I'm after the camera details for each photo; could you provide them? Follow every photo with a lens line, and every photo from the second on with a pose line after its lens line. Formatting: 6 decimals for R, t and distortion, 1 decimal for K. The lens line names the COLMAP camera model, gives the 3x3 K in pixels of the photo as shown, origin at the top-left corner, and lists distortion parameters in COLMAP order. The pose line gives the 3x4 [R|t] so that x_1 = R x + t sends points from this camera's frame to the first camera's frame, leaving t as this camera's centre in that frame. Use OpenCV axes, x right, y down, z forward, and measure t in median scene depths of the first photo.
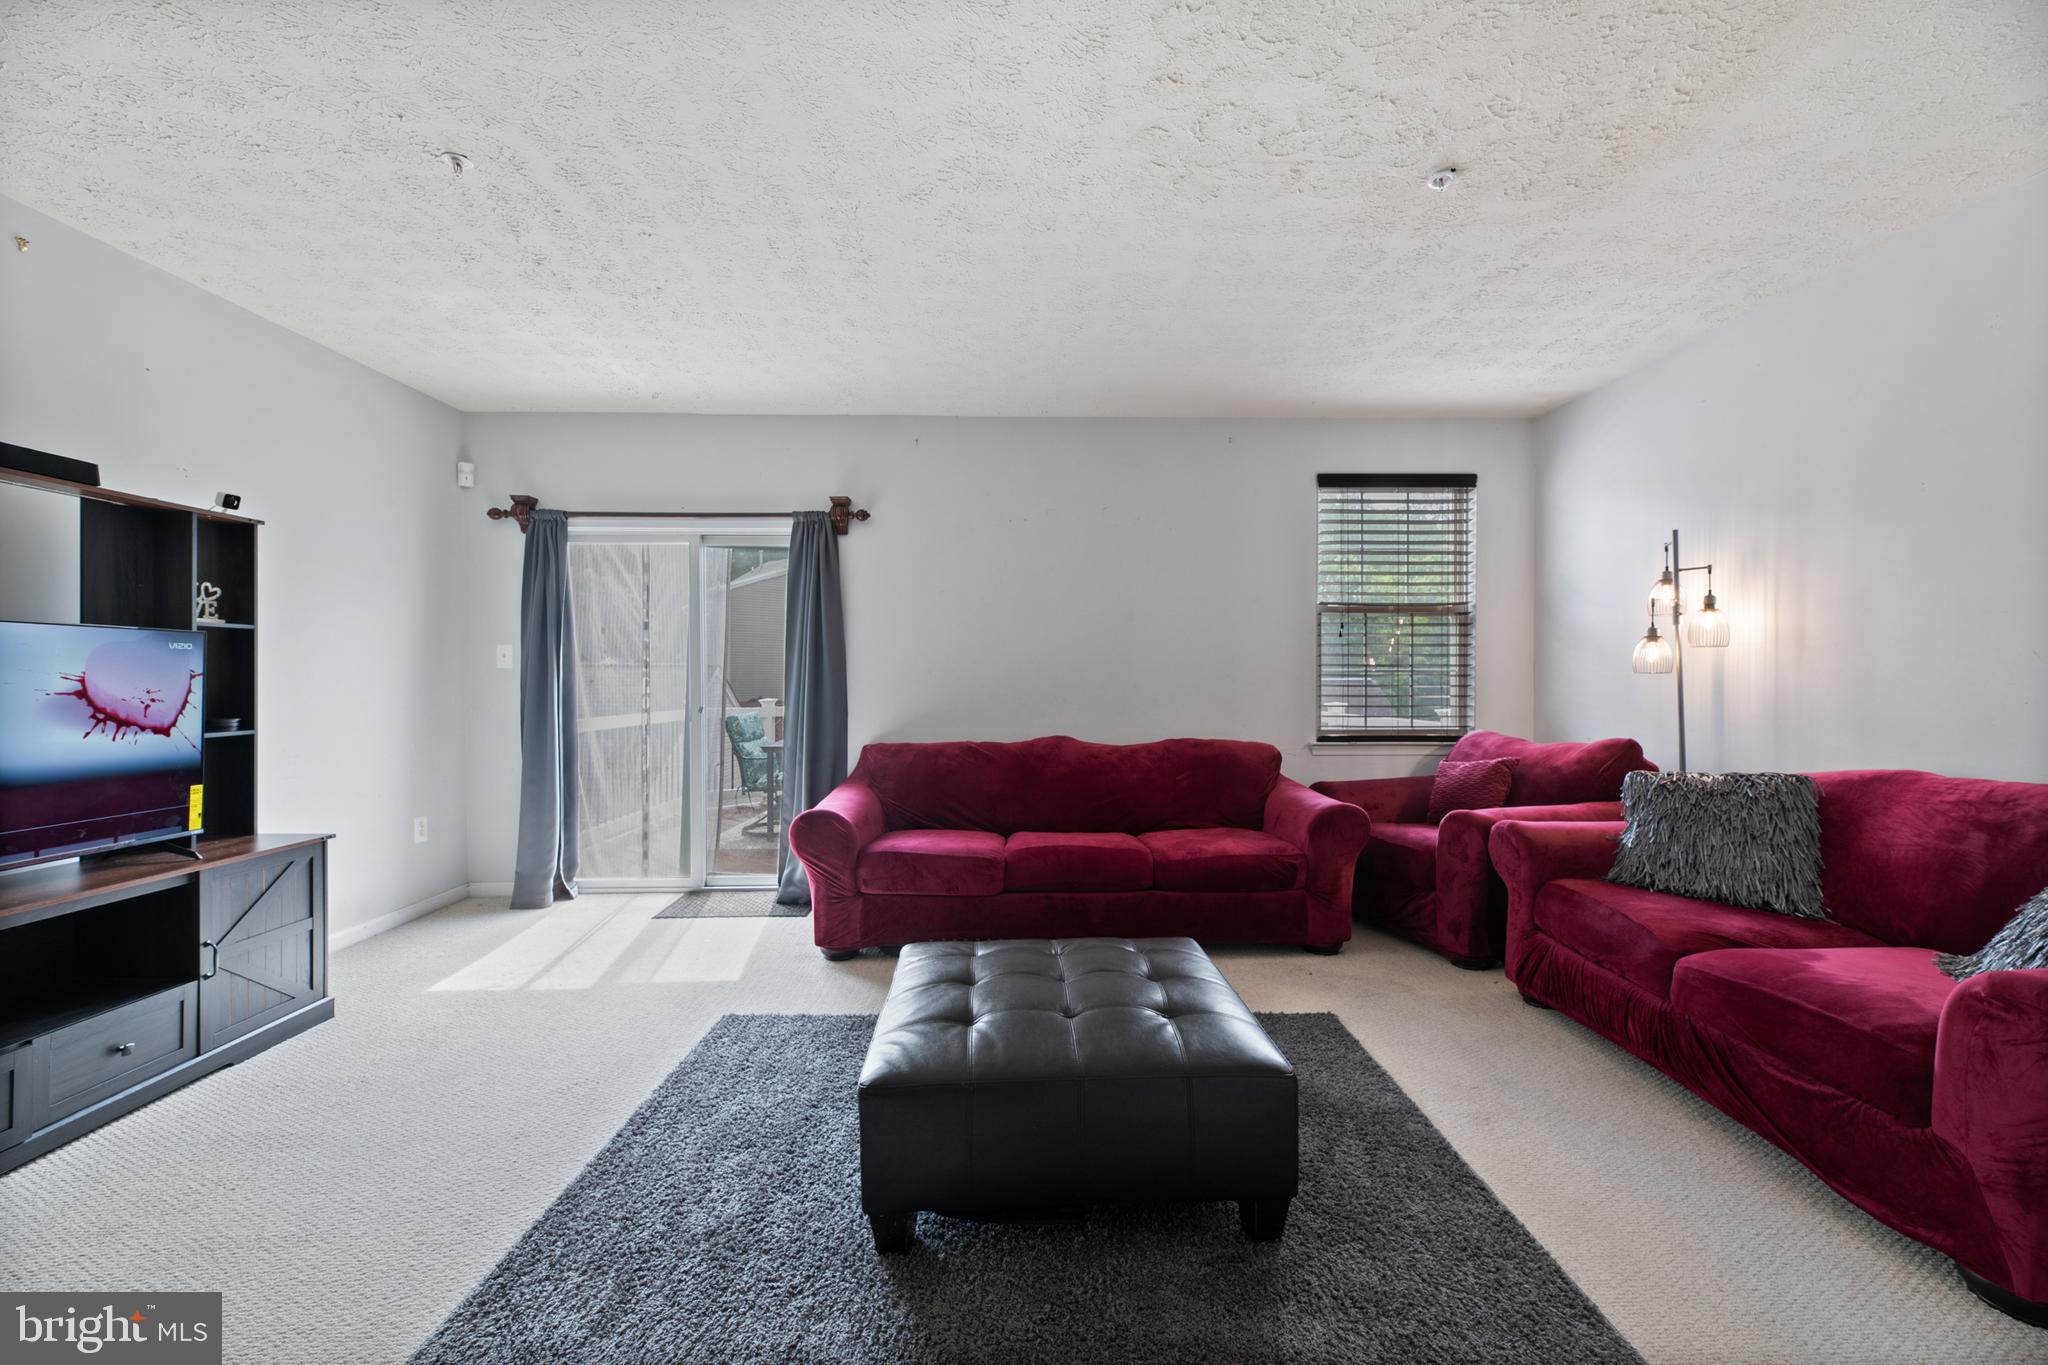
lens RADIAL K [[857.7, 0, 1081.7], [0, 857.7, 682.4], [0, 0, 1]] dist [-0.000483, -0.000115]
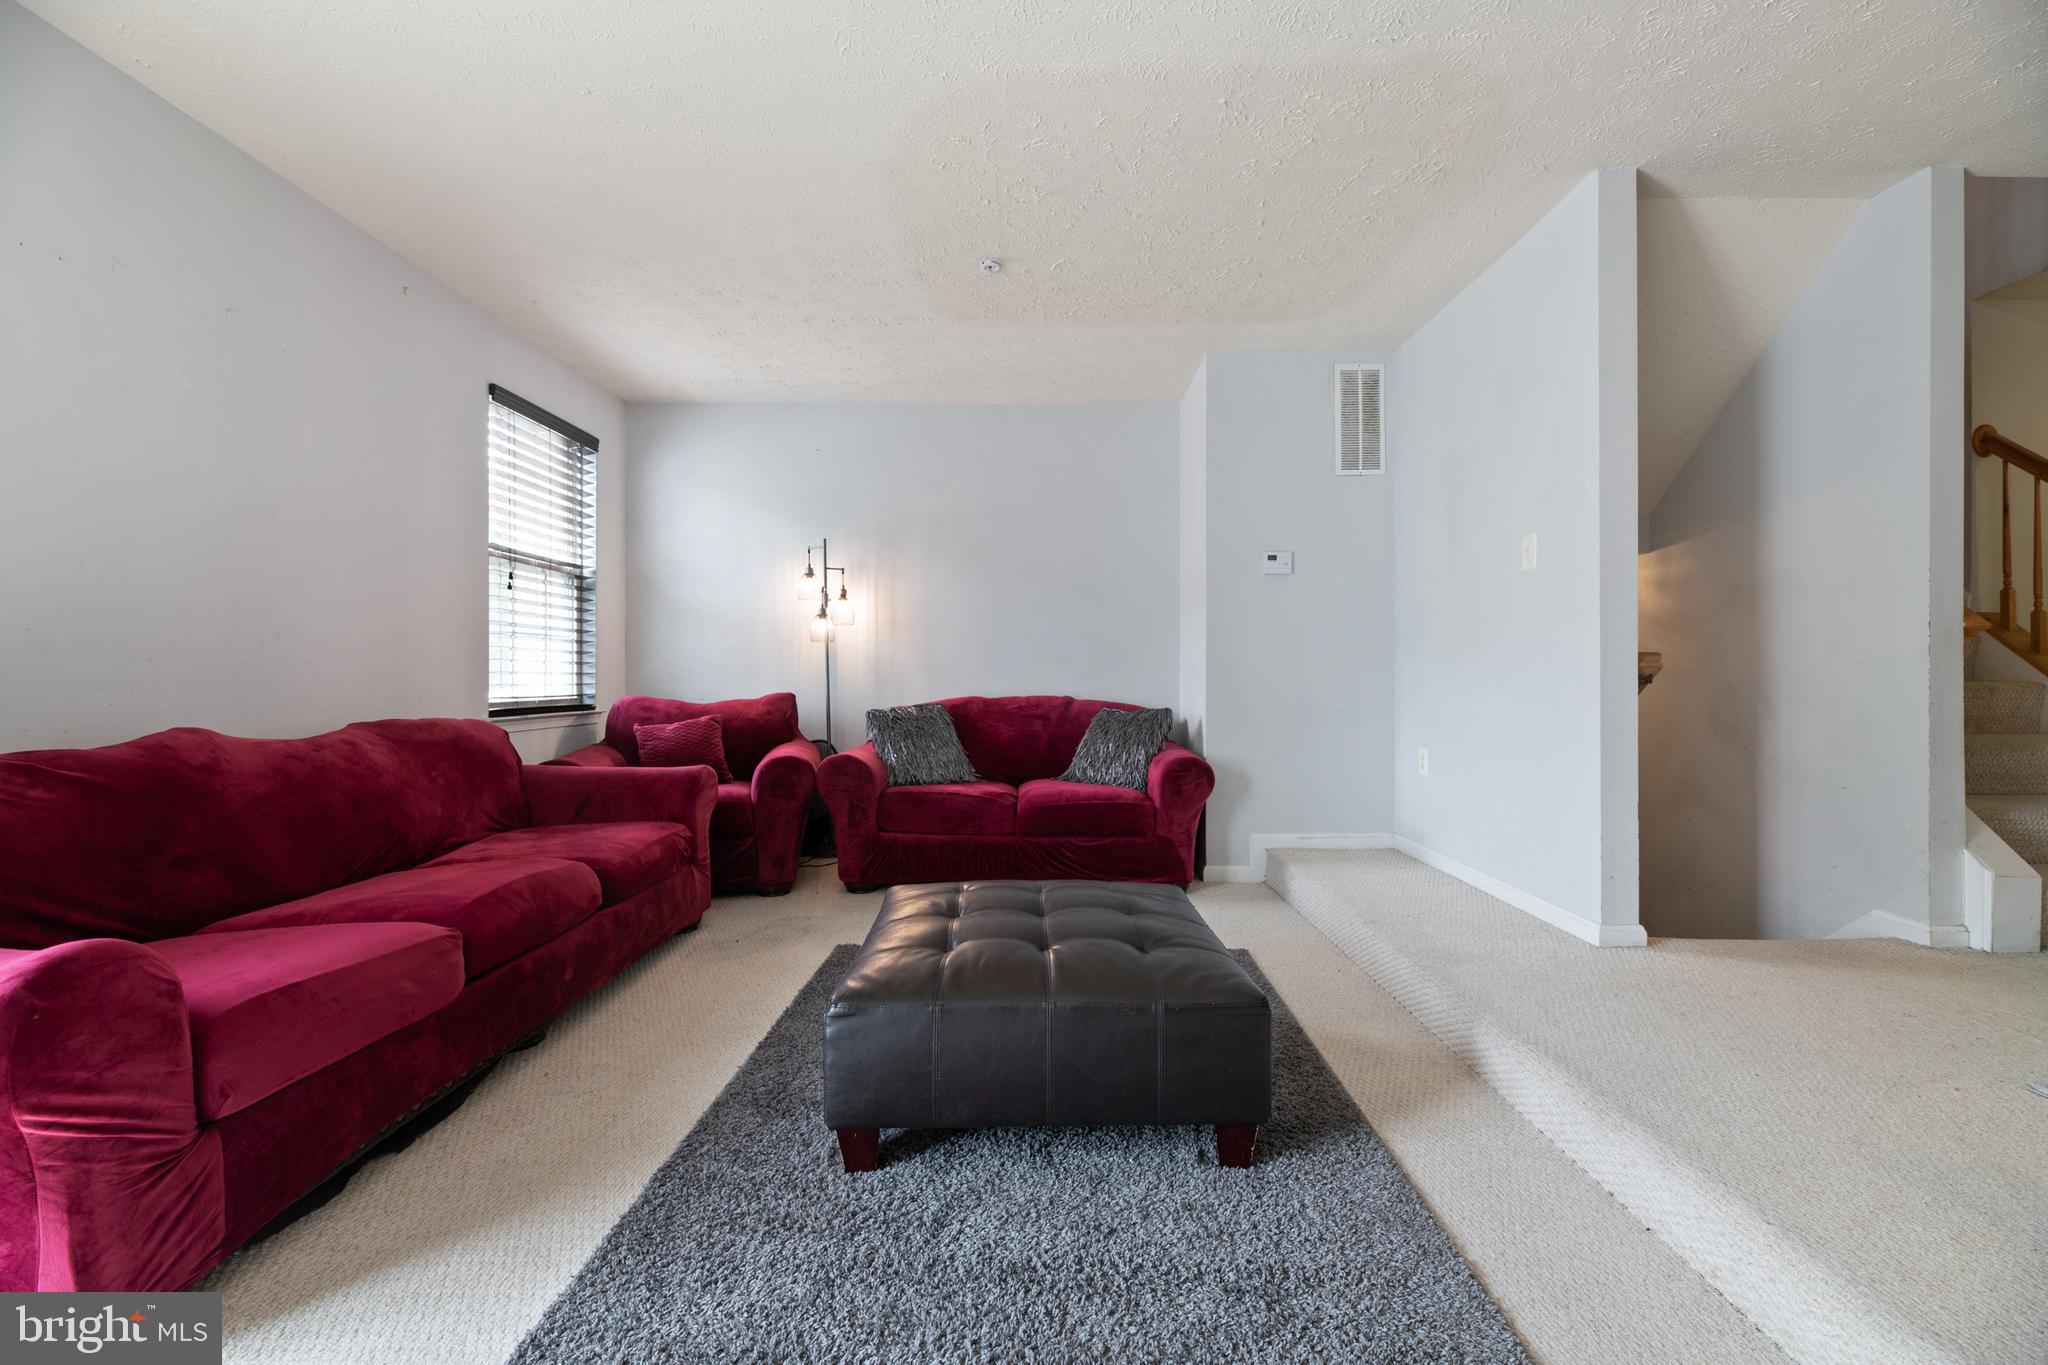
lens RADIAL K [[818.0, 0, 1037.0], [0, 818.0, 670.7], [0, 0, 1]] dist [-0.001687, -0.000697]
pose [[0.047233, 0.003283, 0.998878, -0.504916], [0.005432, 0.999979, -0.003543, 0.034438], [-0.998869, 0.005593, 0.047214, 0.497341]]
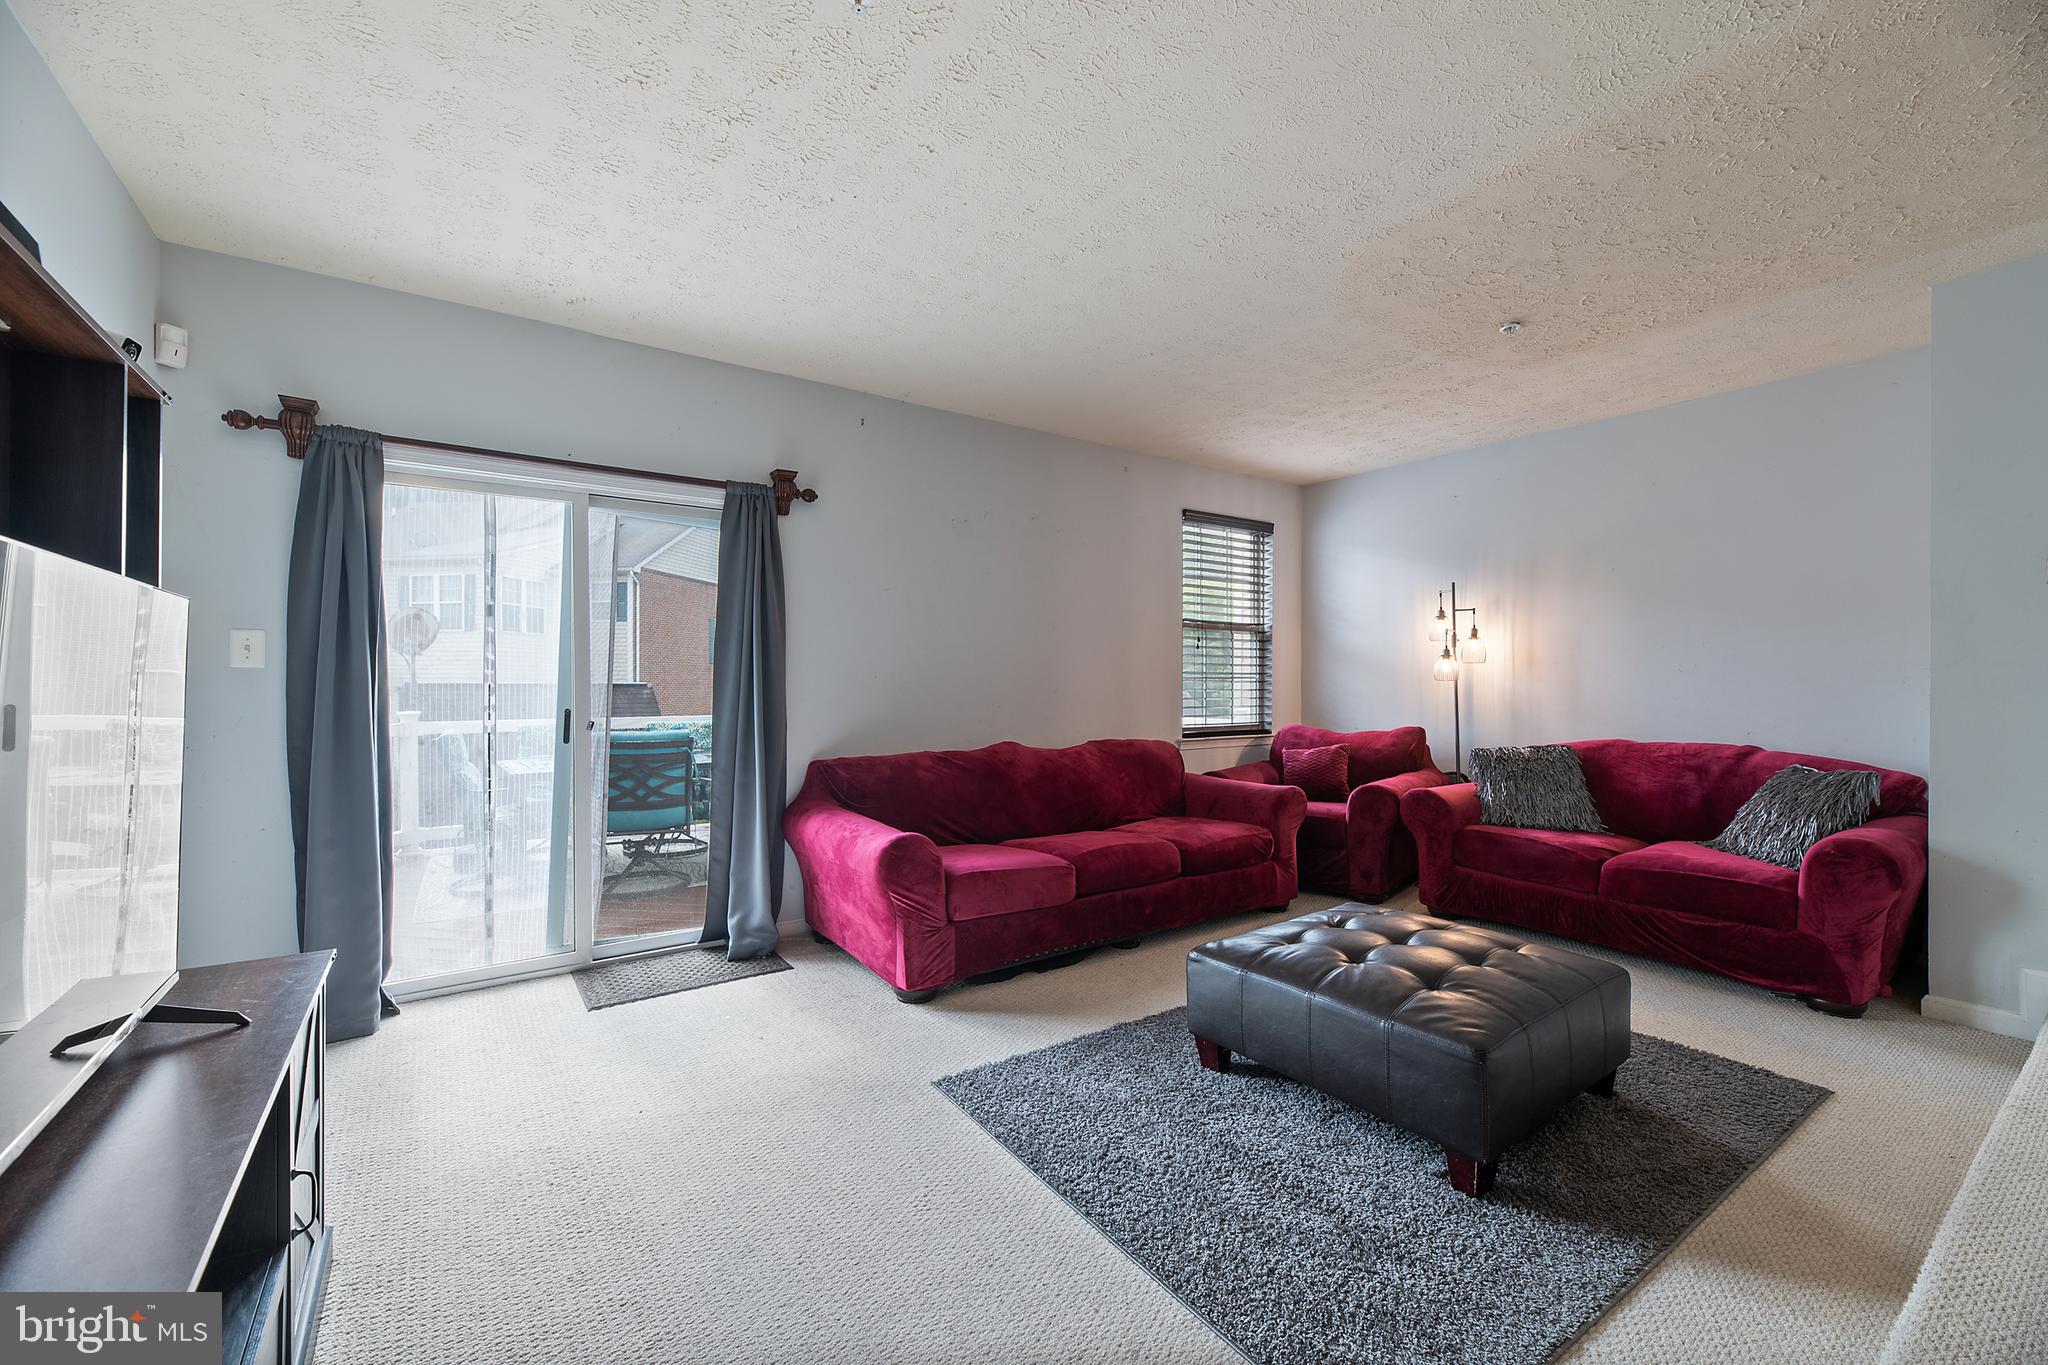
lens RADIAL K [[838.1, 0, 1073.2], [0, 838.1, 678.9], [0, 0, 1]] dist [0.001831, -0.000327]
pose [[0.823757, 0.003139, 0.566935, -0.539883], [0.001279, 0.999972, -0.007395, -0.003451], [-0.566942, 0.006816, 0.823729, 0.160532]]
